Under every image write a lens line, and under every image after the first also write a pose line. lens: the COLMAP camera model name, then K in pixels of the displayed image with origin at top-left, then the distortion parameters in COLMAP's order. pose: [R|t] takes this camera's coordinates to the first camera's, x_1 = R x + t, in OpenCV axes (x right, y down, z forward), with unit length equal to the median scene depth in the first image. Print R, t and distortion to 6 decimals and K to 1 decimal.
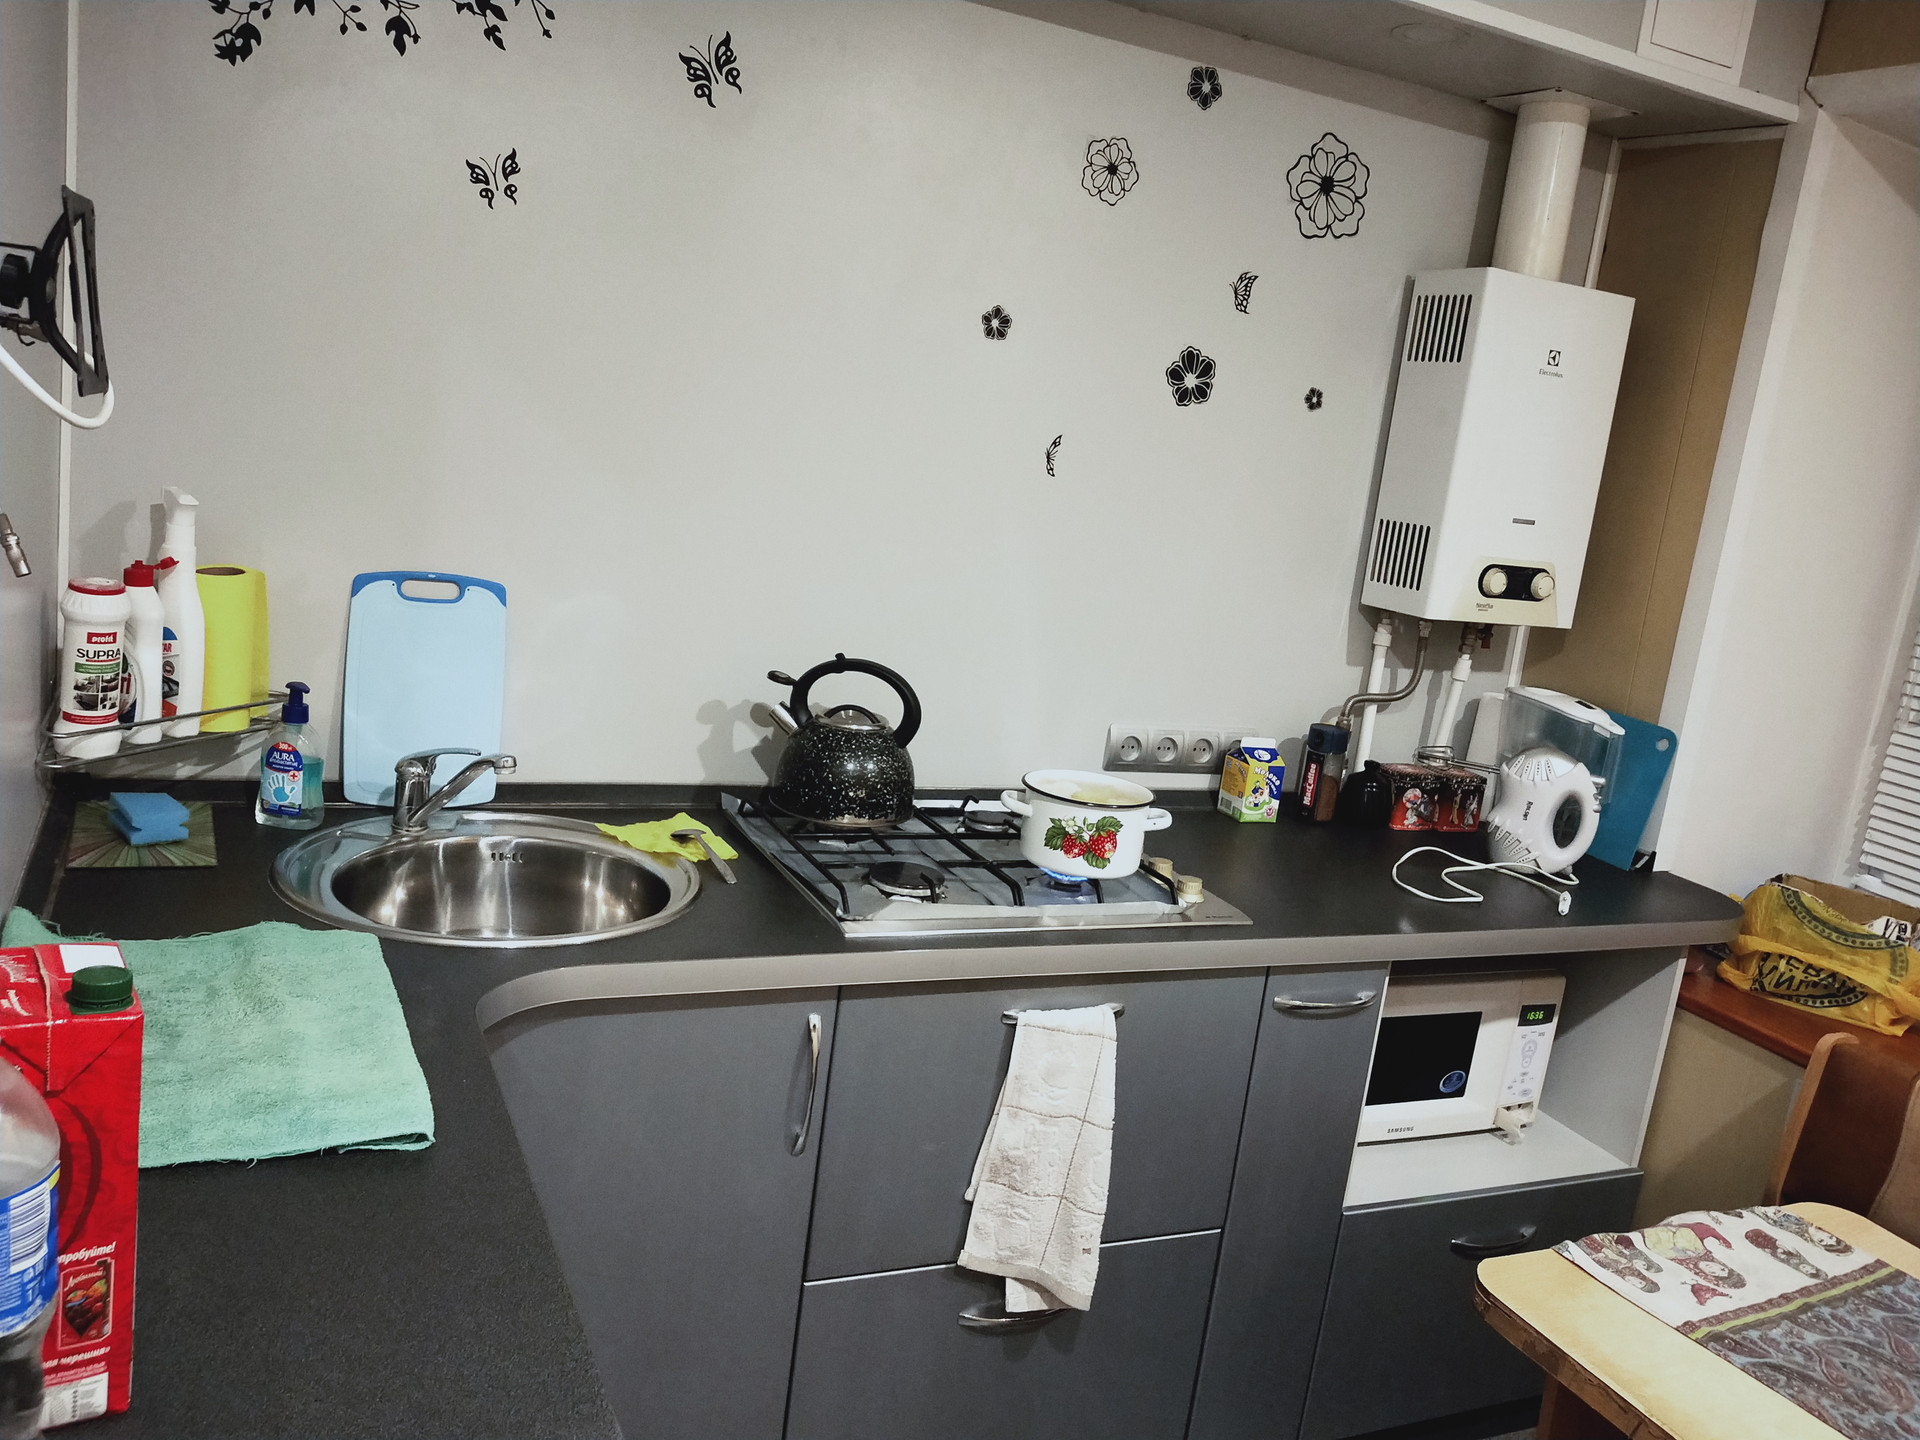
lens RADIAL K [[1537.8, 0, 960.0], [0, 1537.8, 720.0], [0, 0, 1]] dist [-0.030985, 0.008028]
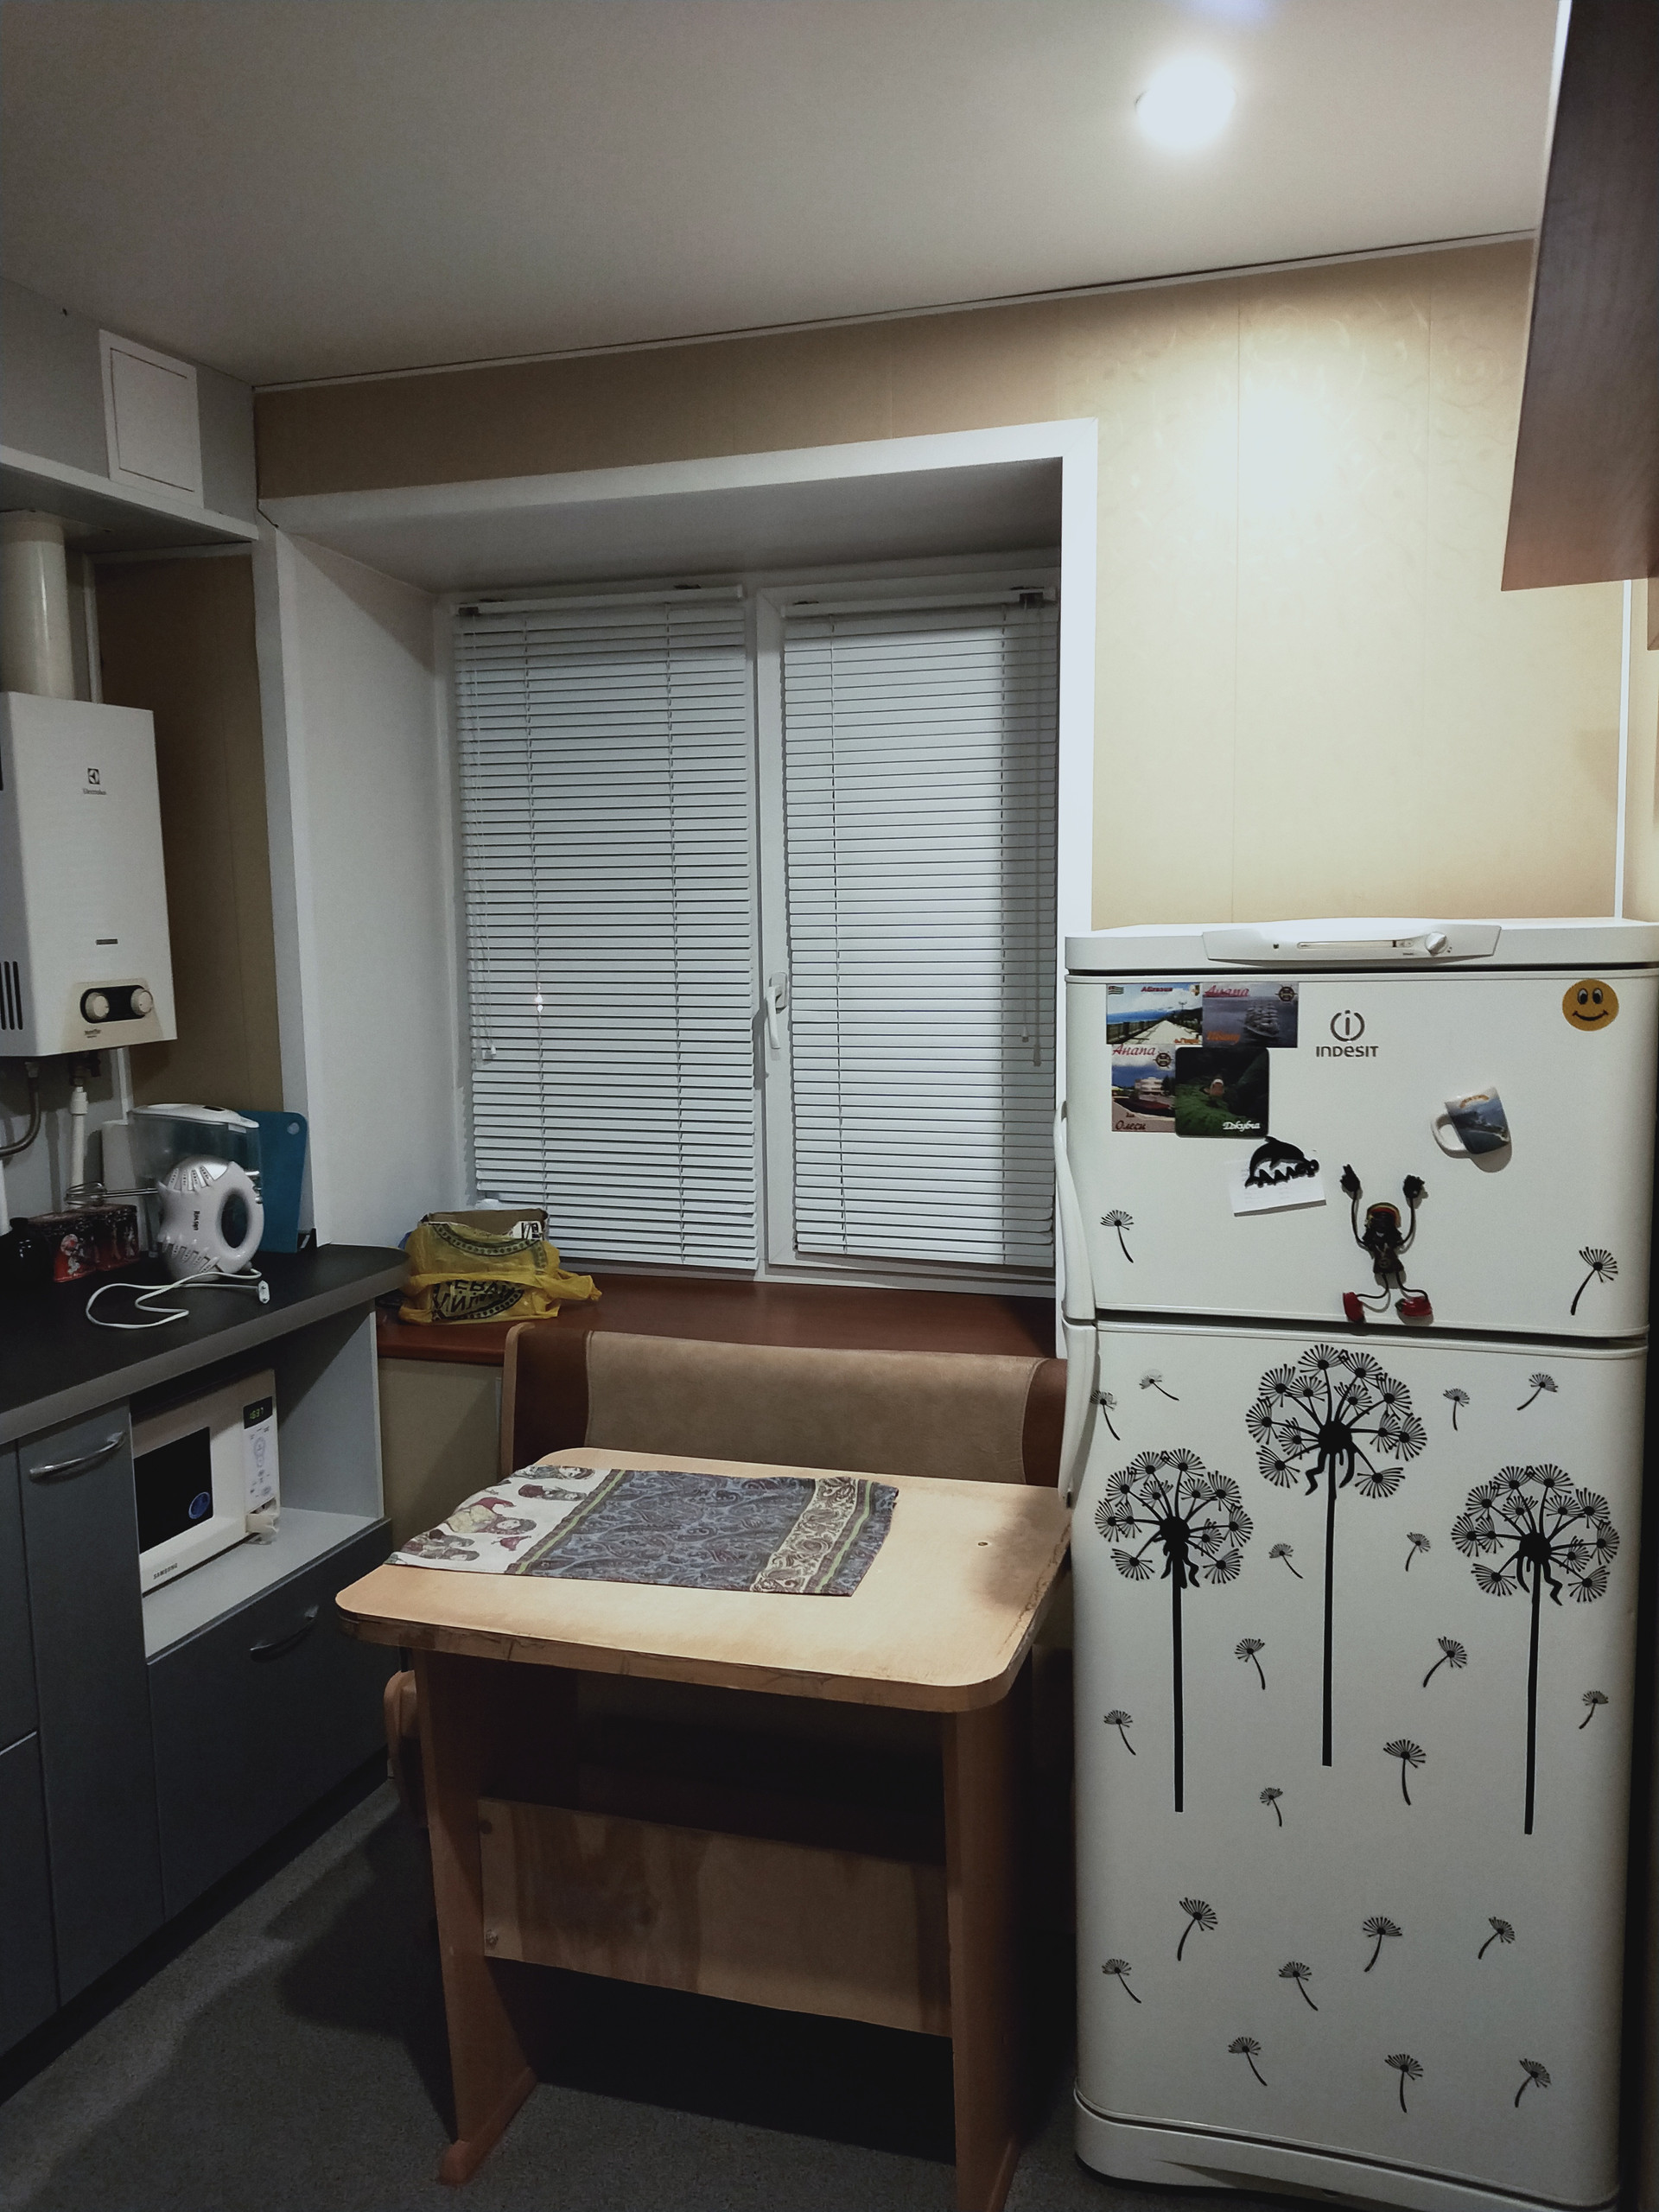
lens RADIAL K [[1886.0, 0, 829.5], [0, 1886.0, 1106.0], [0, 0, 1]] dist [-0.002451, -0.054758]
pose [[0.671131, -0.213326, 0.709983, -0.217999], [0.242215, 0.968242, 0.061963, 0.010685], [-0.700654, 0.130383, 0.701487, -0.173574]]
